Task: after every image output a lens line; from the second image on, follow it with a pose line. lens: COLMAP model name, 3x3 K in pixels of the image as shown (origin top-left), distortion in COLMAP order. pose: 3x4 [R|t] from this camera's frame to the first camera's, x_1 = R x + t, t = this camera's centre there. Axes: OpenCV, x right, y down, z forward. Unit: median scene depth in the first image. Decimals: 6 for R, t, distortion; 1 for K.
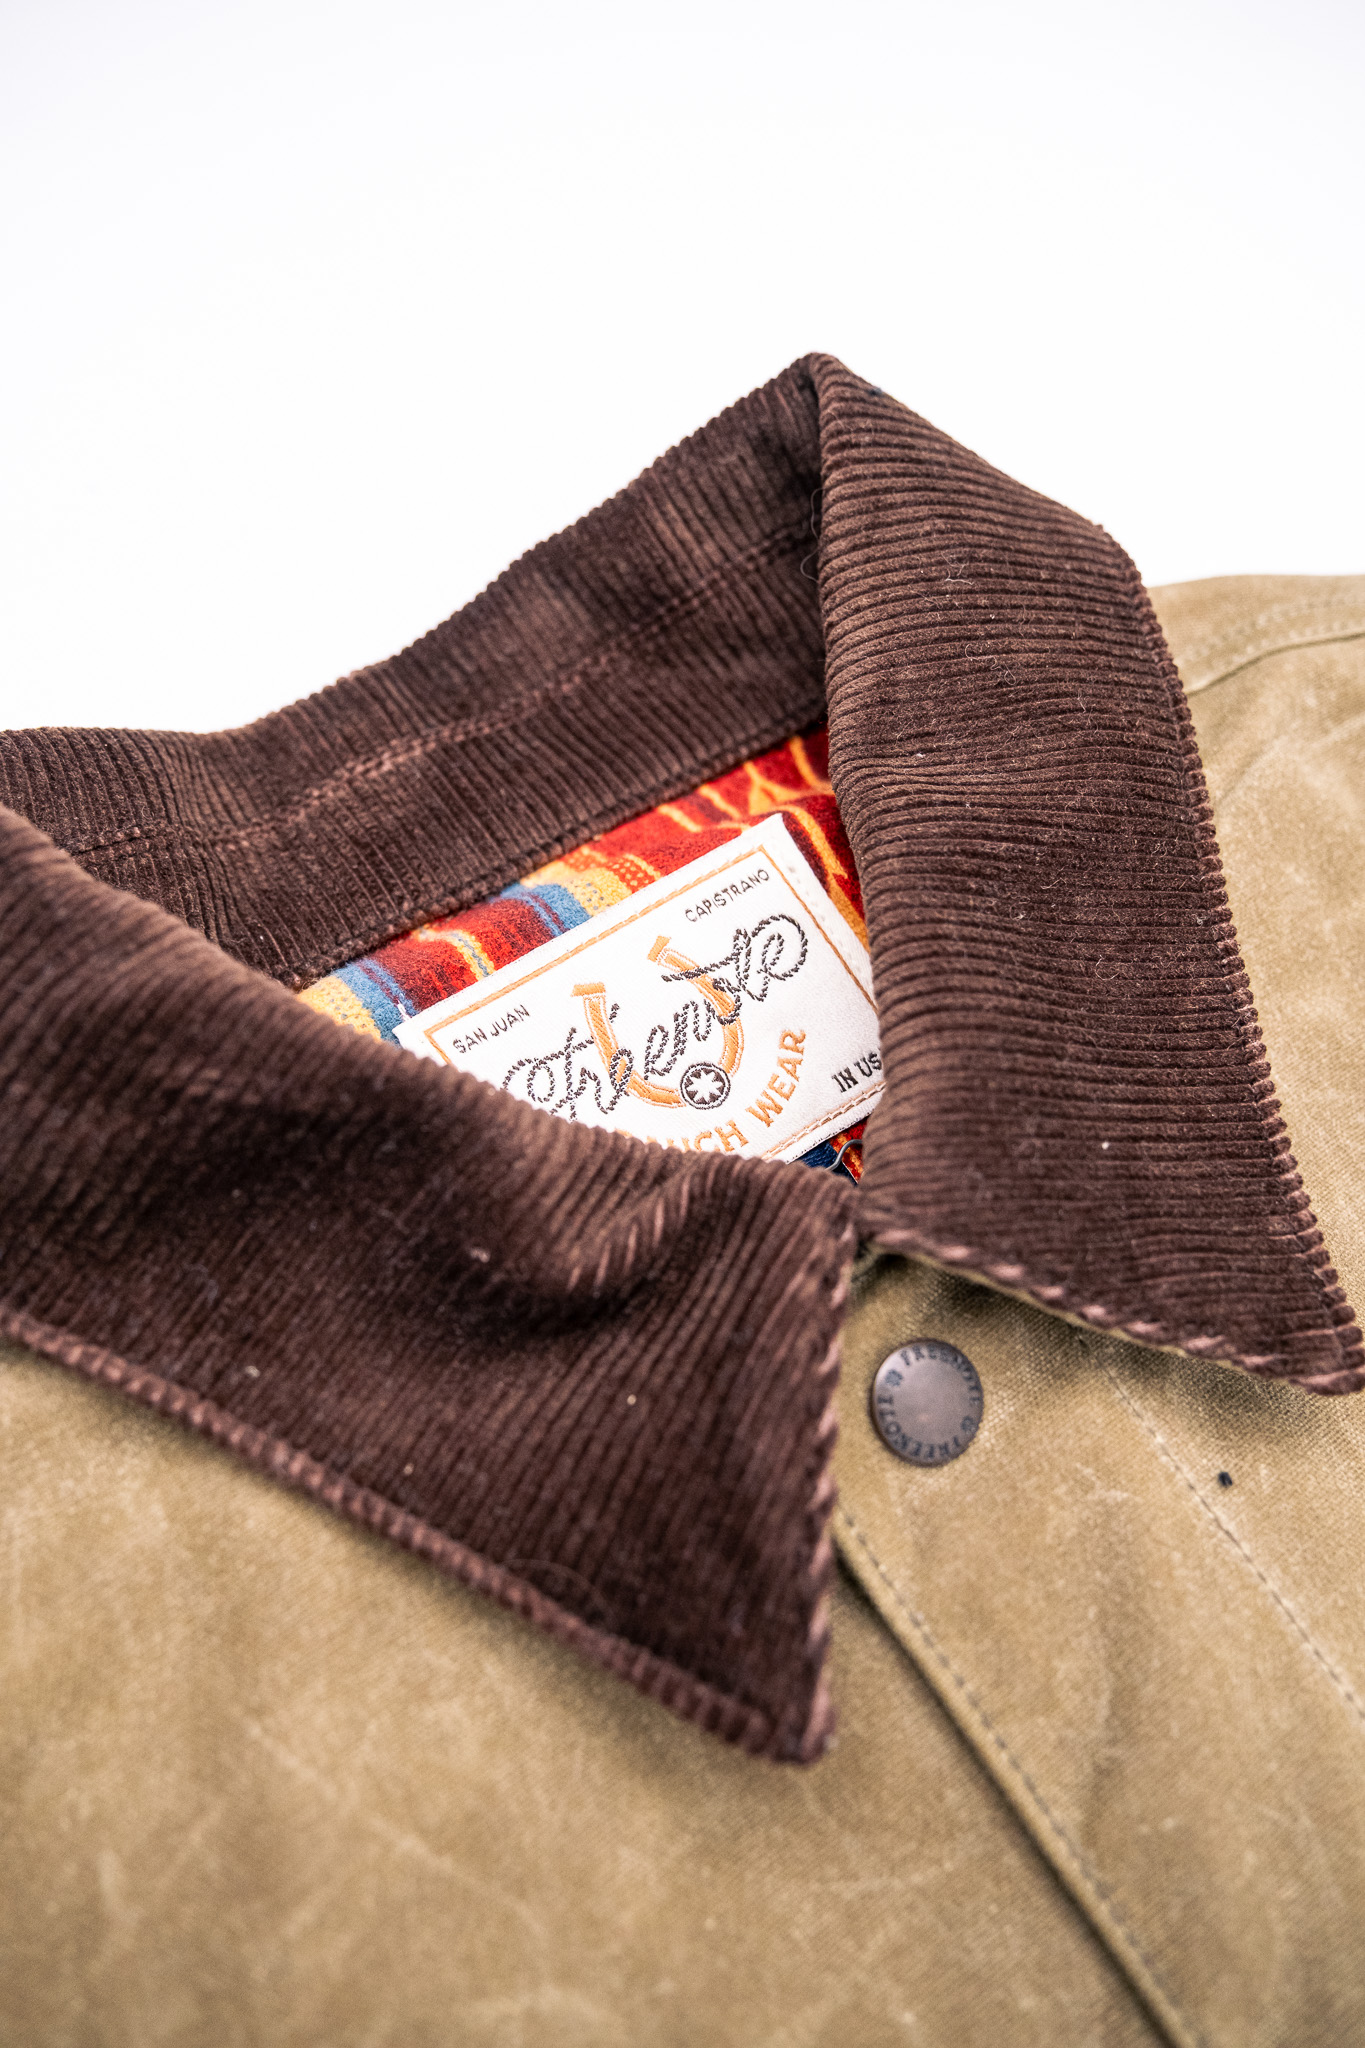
lens RADIAL K [[1483.1, 0, 704.7], [0, 1483.1, 973.9], [0, 0, 1]] dist [-0.019962, -0.012481]
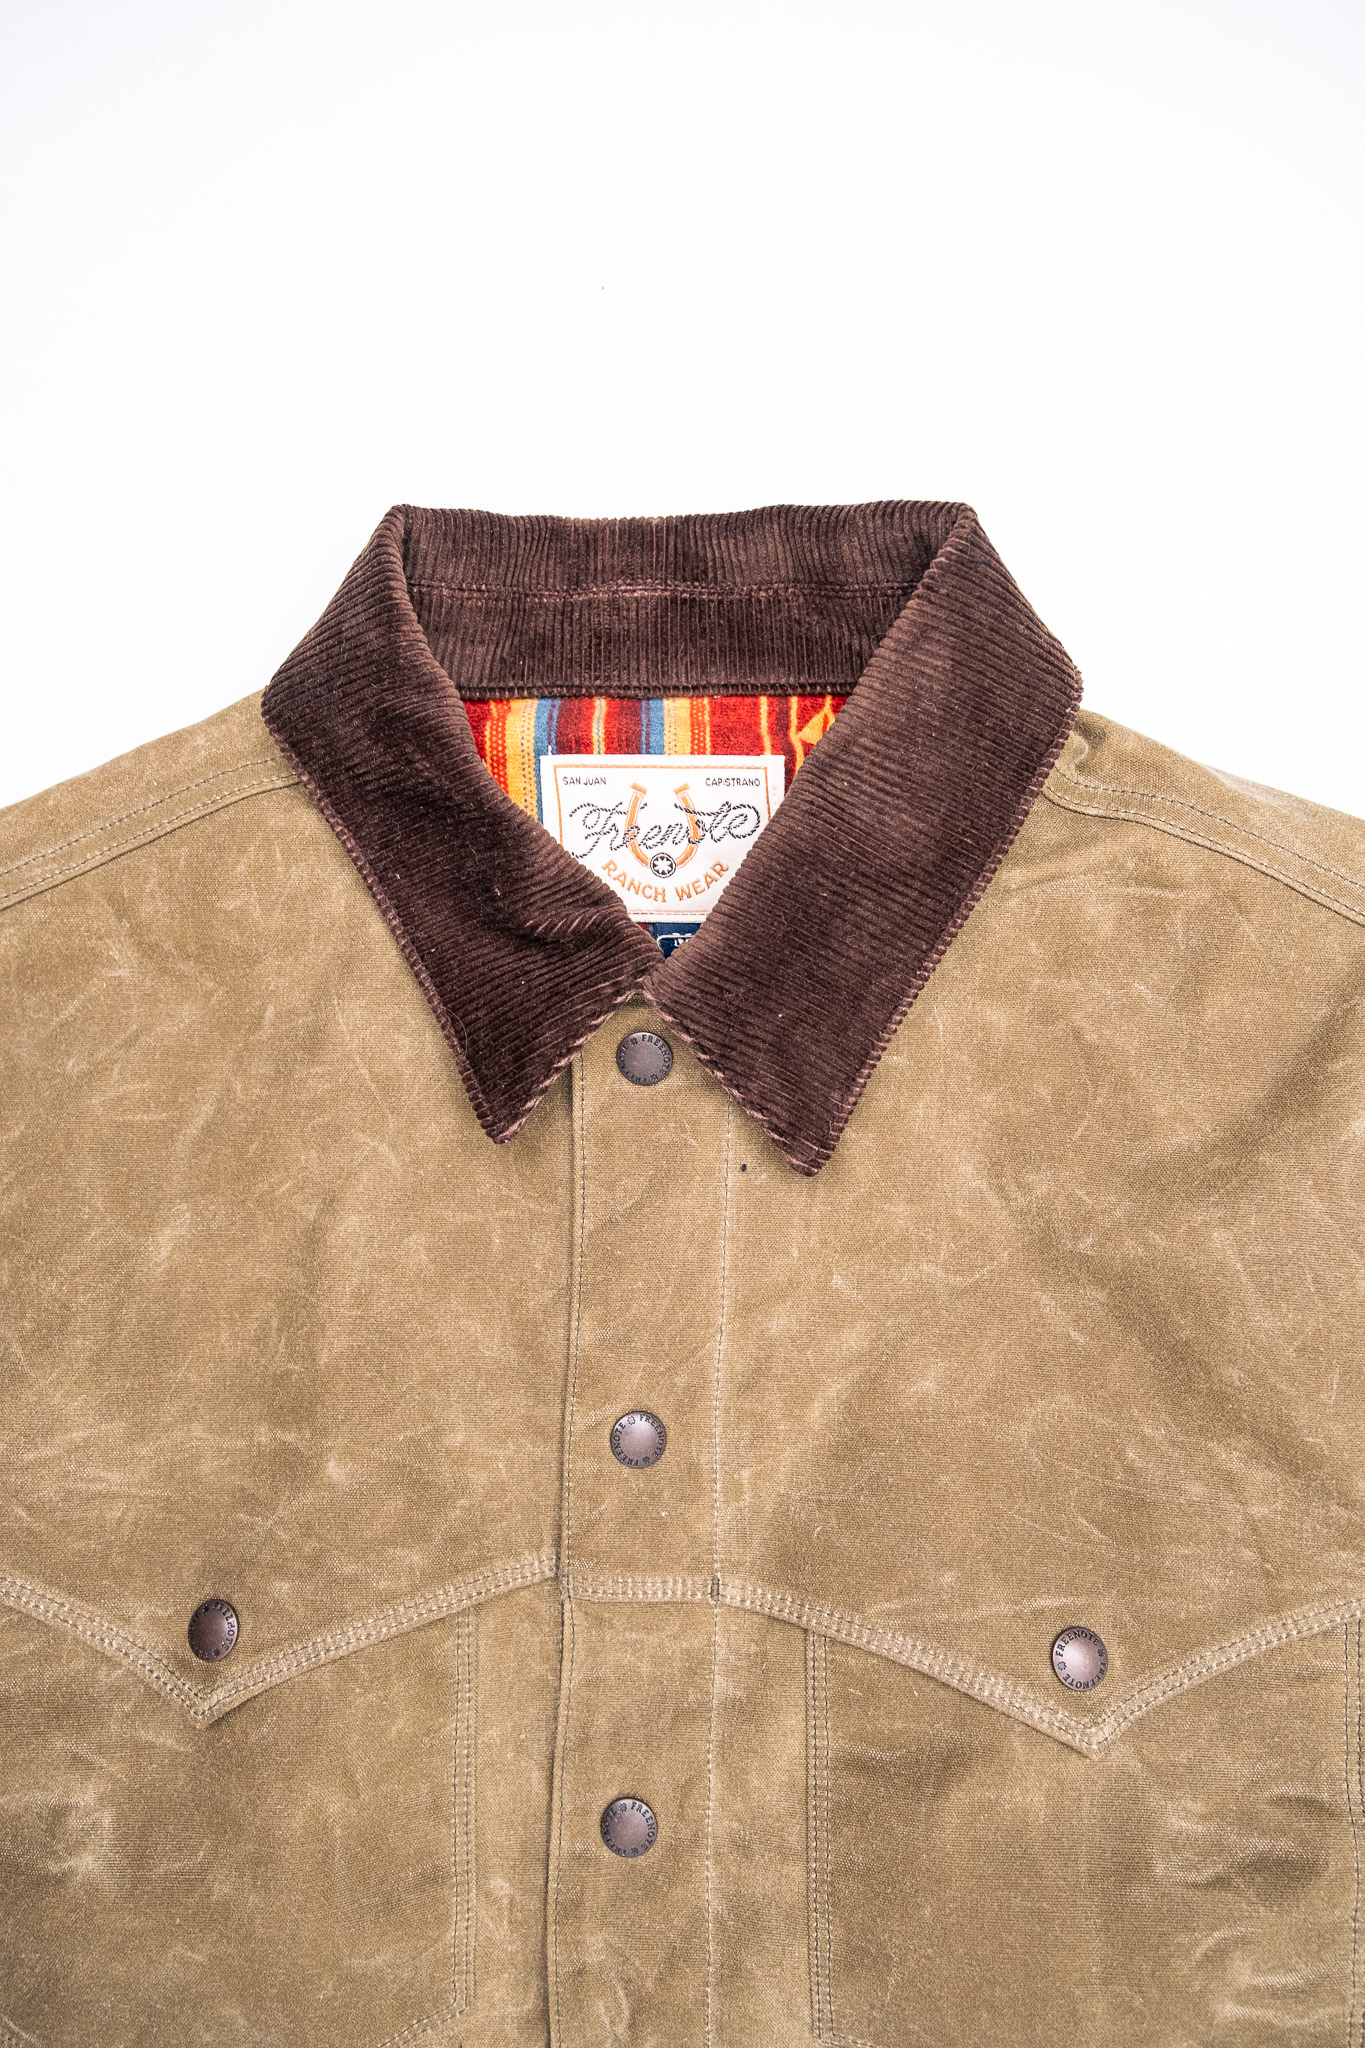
lens RADIAL K [[1483.1, 0, 691.9], [0, 1483.1, 1019.5], [0, 0, 1]] dist [-0.019962, -0.012481]
pose [[0.798793, 0.582862, -0.149003, 0.489198], [-0.448258, 0.741826, 0.498758, -0.848485], [0.401241, -0.331612, 0.853838, -0.782291]]
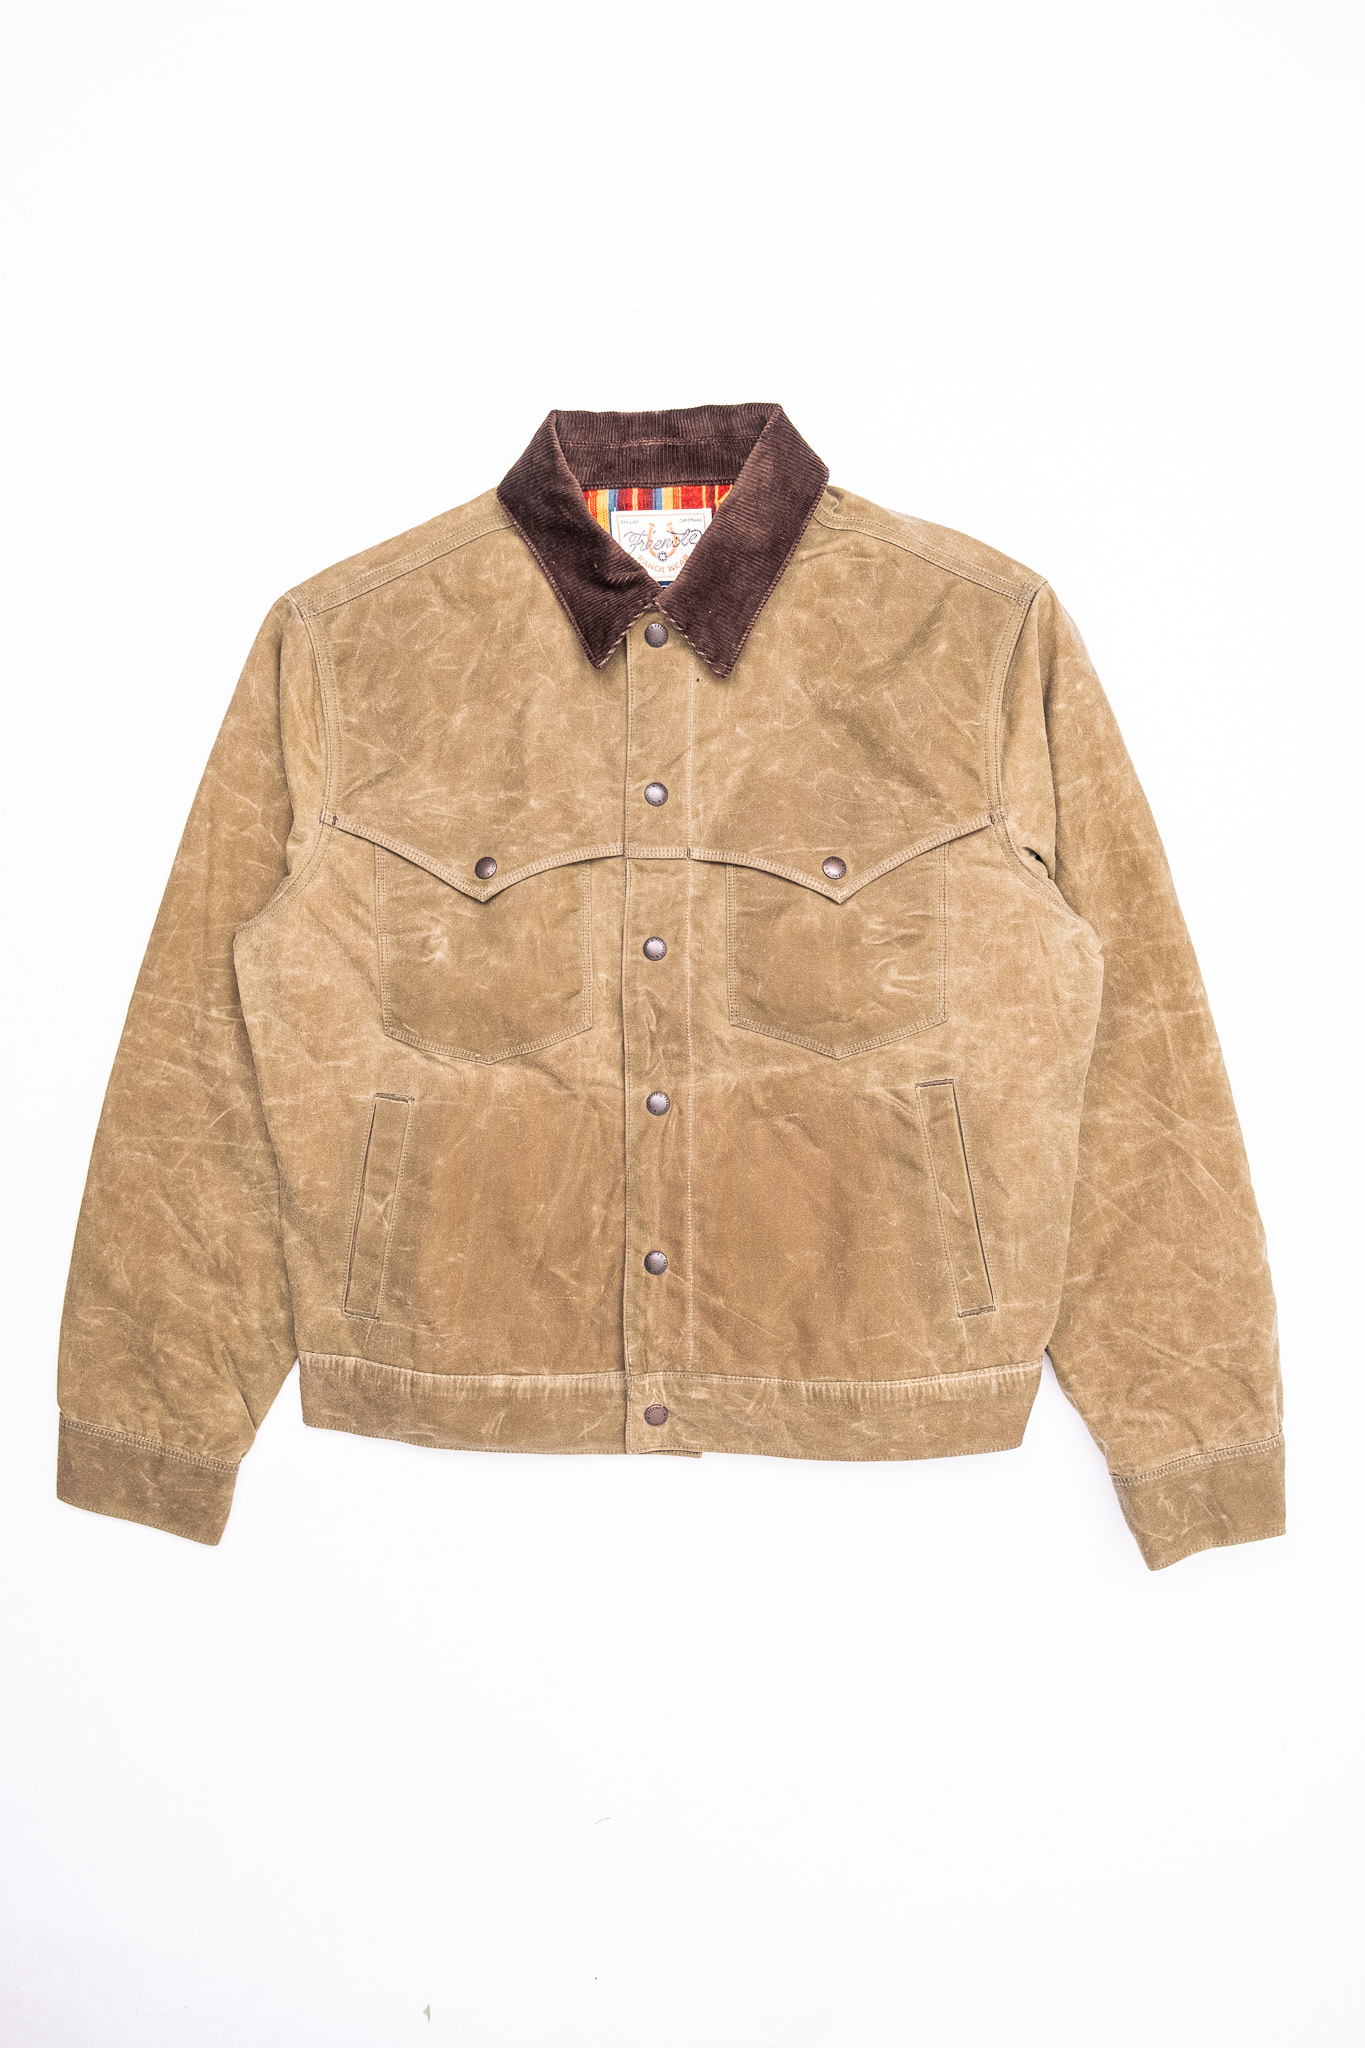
lens RADIAL K [[1483.1, 0, 652.9], [0, 1483.1, 931.5], [0, 0, 1]] dist [-0.019962, -0.012481]
pose [[0.801553, 0.575037, -0.163846, 1.582895], [-0.417604, 0.734511, 0.534884, -1.717194], [0.427924, -0.360315, 0.828887, -3.675764]]
